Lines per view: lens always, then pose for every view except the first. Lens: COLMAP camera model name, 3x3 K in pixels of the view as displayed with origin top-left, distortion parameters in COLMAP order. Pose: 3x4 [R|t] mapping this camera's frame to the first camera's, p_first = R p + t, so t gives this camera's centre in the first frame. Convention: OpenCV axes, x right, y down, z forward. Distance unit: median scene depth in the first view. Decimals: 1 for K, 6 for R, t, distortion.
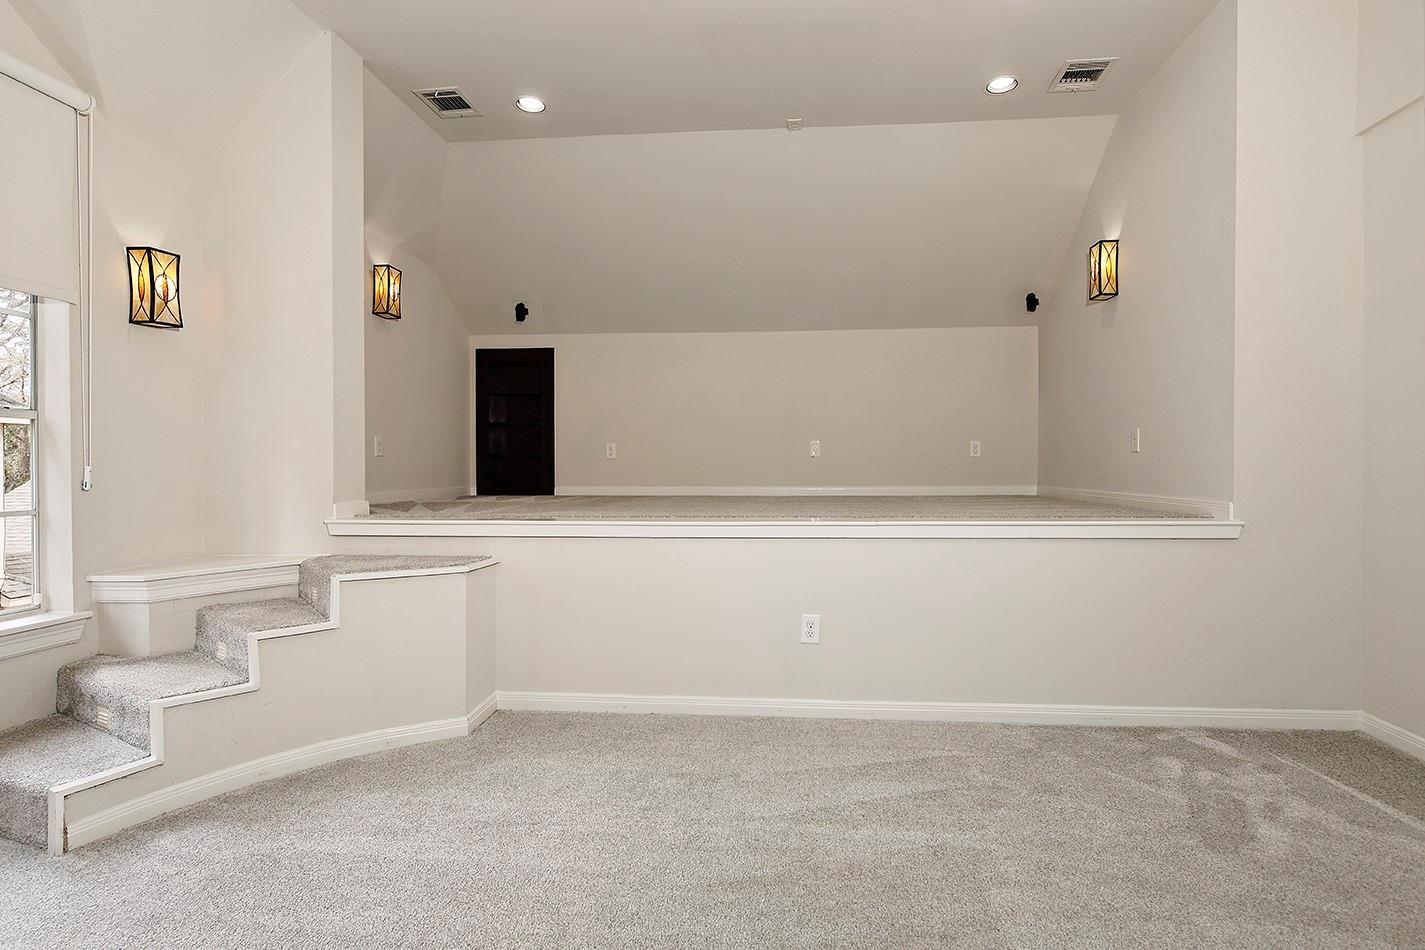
lens RADIAL K [[725.3, 0, 714.2], [0, 725.3, 483.8], [0, 0, 1]] dist [-0.022379, -0.000271]
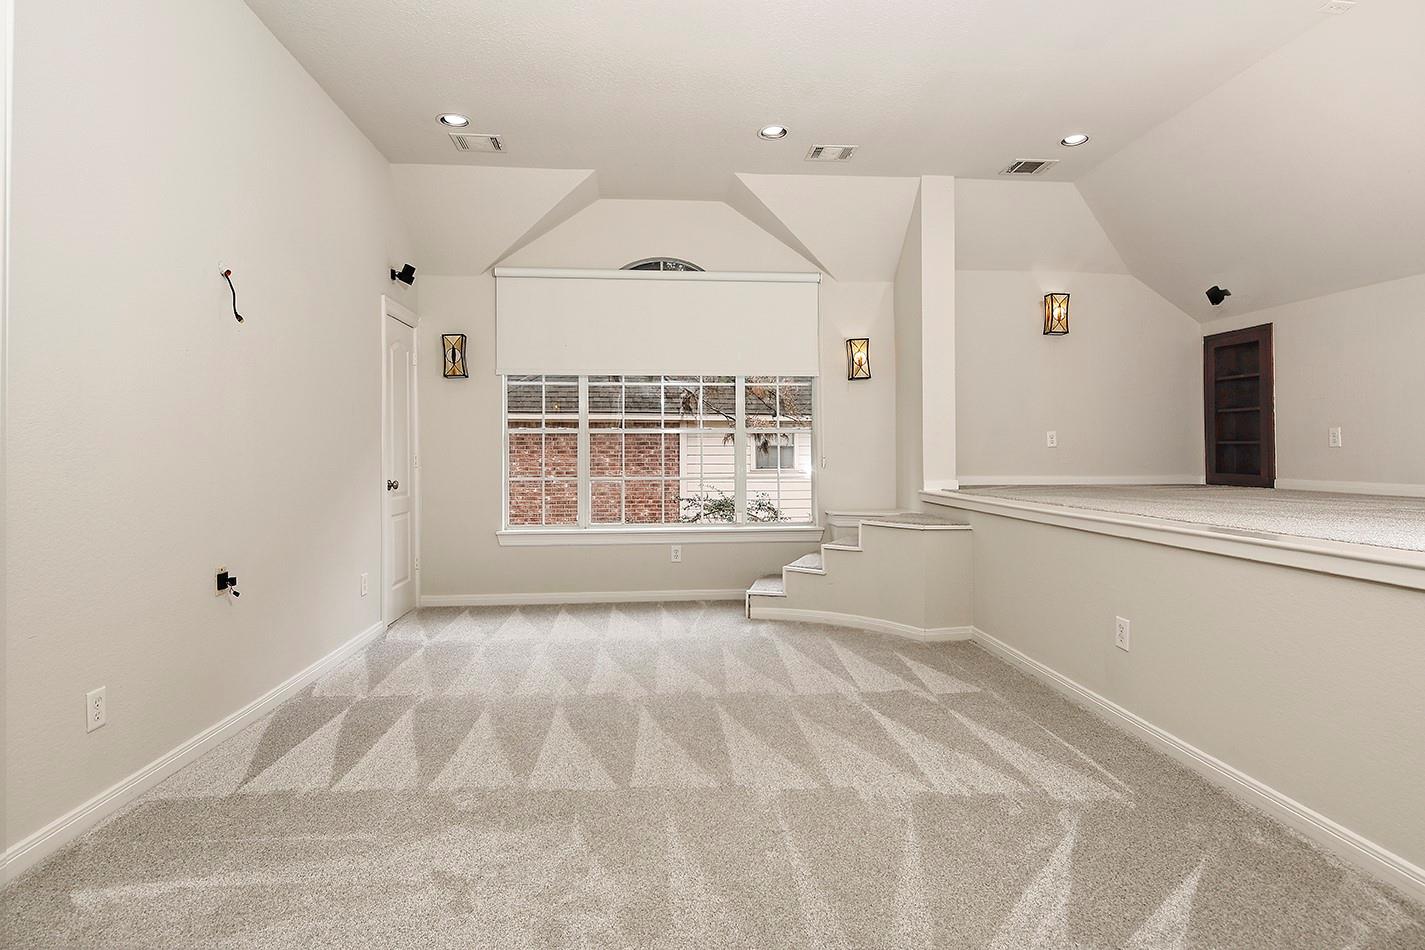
lens RADIAL K [[716.4, 0, 715.7], [0, 716.4, 447.9], [0, 0, 1]] dist [-0.000862, -0.000079]
pose [[0.168802, -0.009466, -0.985605, 0.702030], [-0.021931, 0.999670, -0.013357, -0.008770], [0.985406, 0.023870, 0.168539, 0.237623]]
